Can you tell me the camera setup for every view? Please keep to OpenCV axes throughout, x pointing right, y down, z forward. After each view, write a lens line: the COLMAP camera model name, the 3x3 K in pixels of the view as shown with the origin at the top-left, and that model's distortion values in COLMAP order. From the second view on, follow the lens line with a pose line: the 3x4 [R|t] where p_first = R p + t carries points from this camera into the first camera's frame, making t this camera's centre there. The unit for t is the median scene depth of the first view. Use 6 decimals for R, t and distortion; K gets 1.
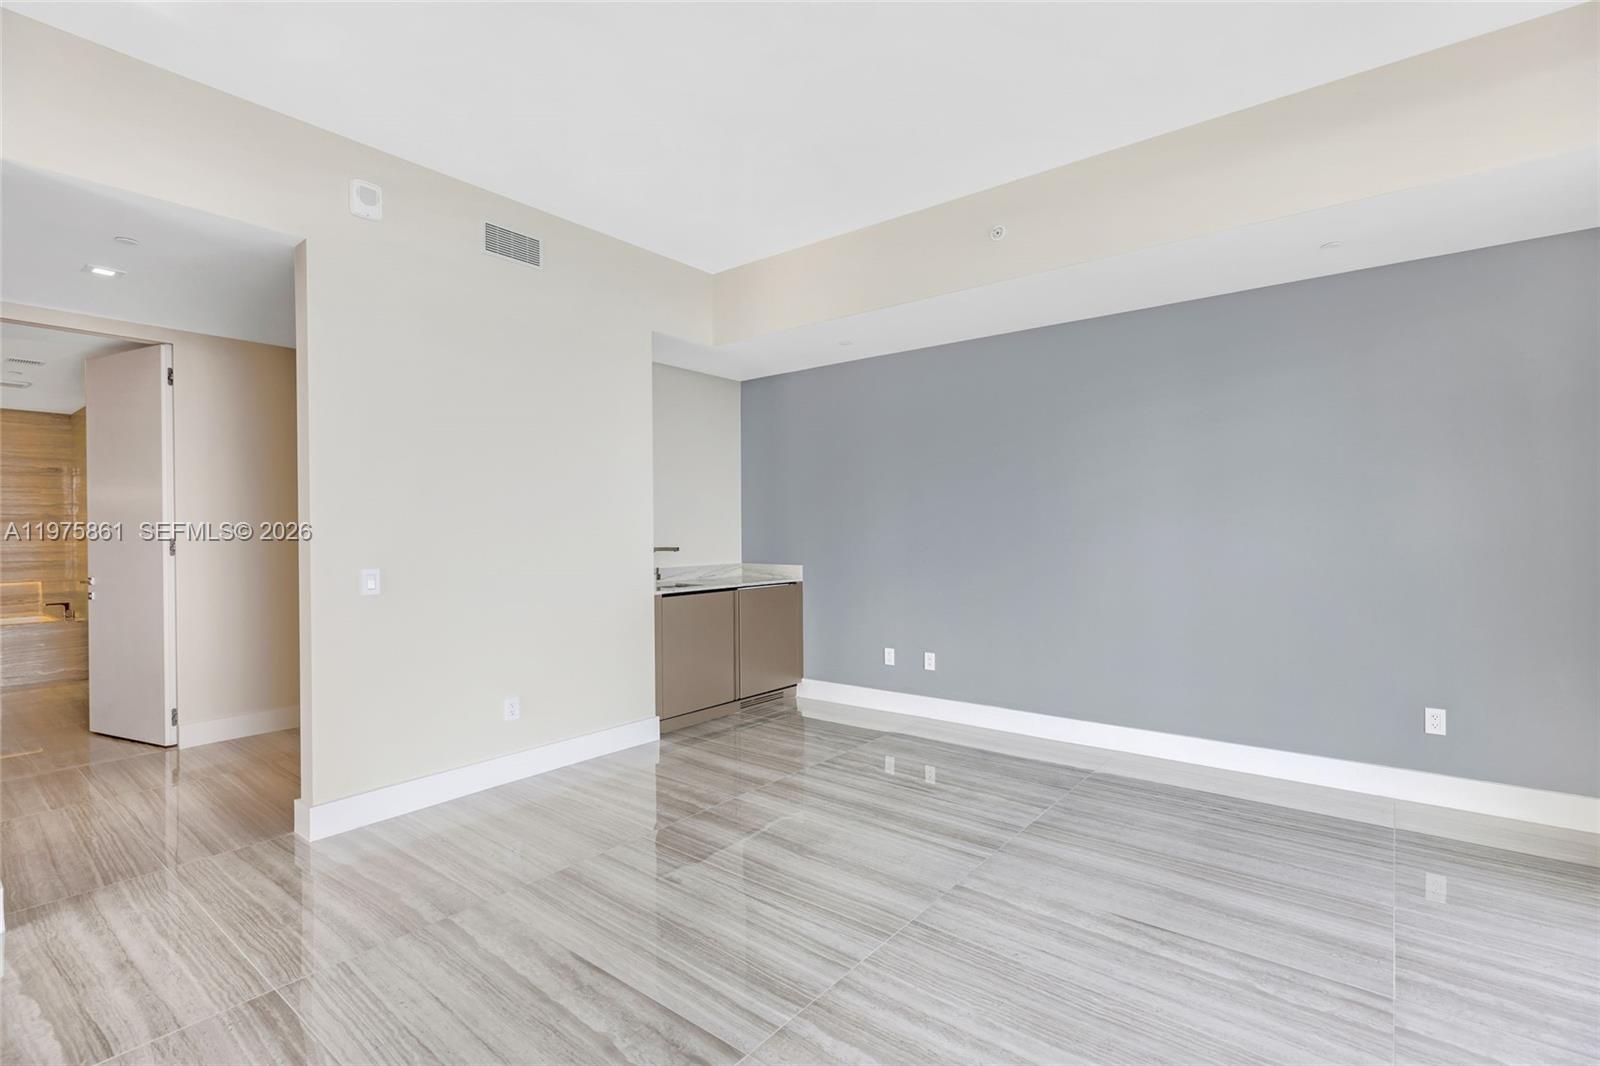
lens RADIAL K [[684.3, 0, 828.1], [0, 684.3, 536.2], [0, 0, 1]] dist [0.003002, 0.000321]
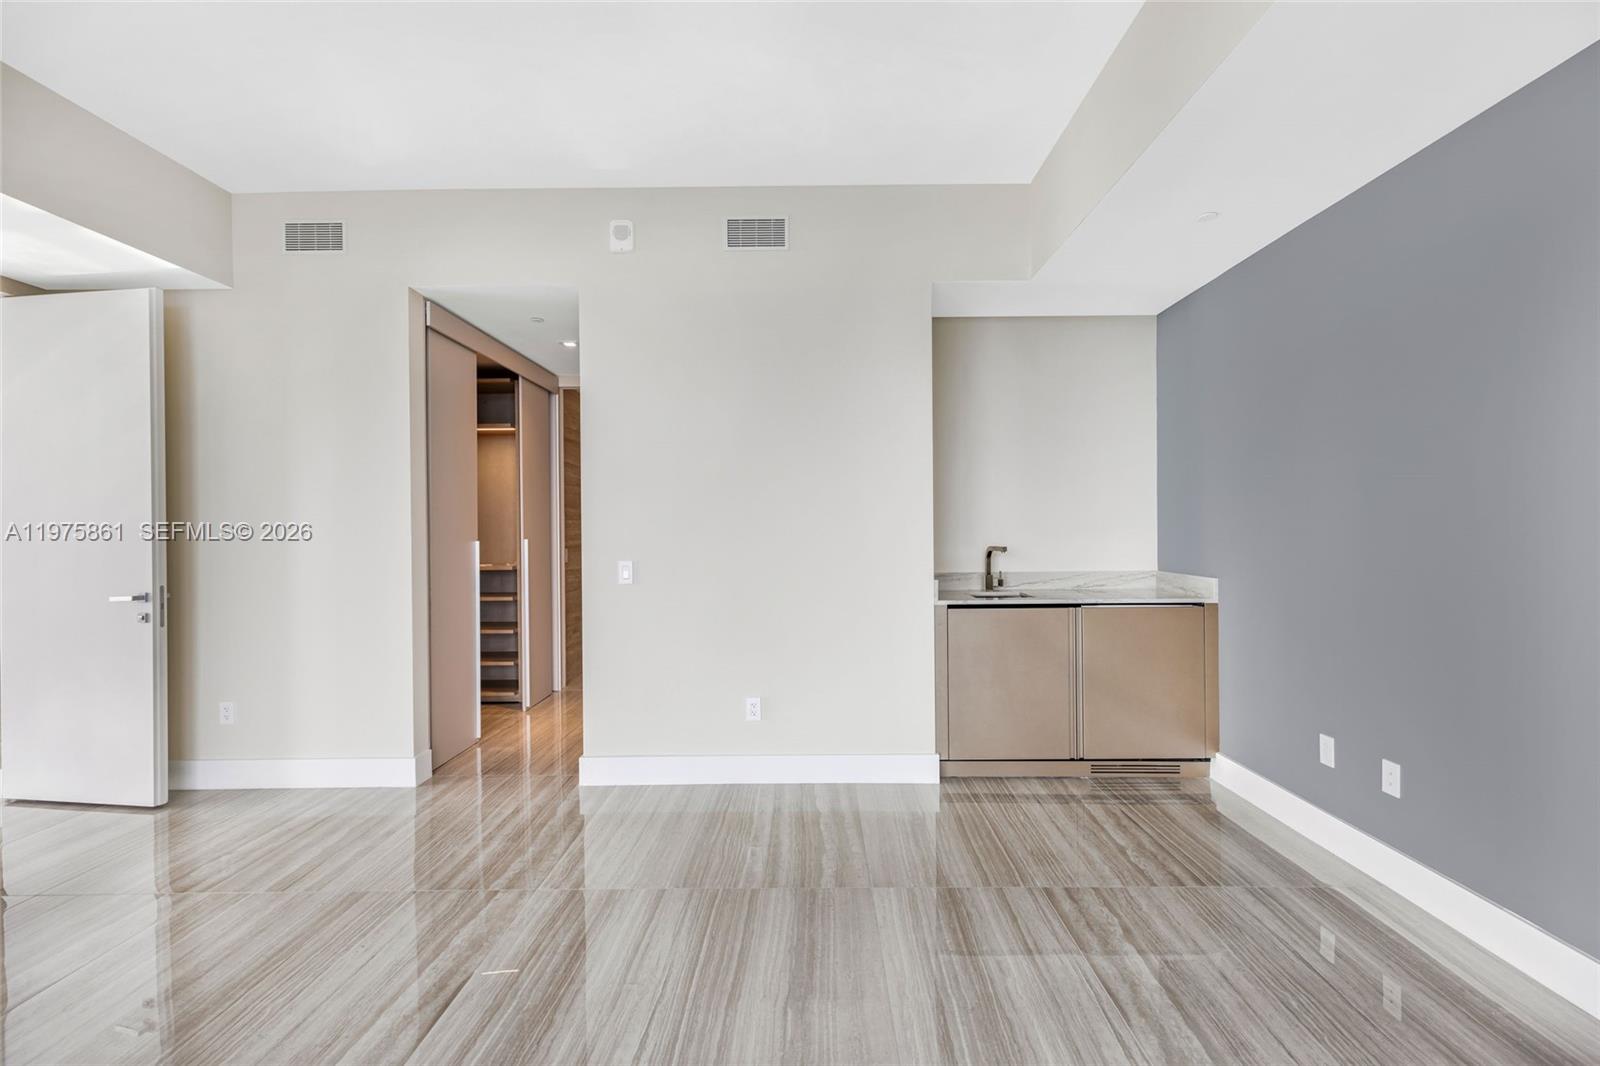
lens RADIAL K [[722.9, 0, 808.7], [0, 722.9, 531.1], [0, 0, 1]] dist [-0.000392, 0.003673]
pose [[0.631450, 0.004900, -0.775402, 0.373556], [-0.003199, 0.999988, 0.003715, -0.005700], [0.775410, 0.000135, 0.631458, 0.398192]]
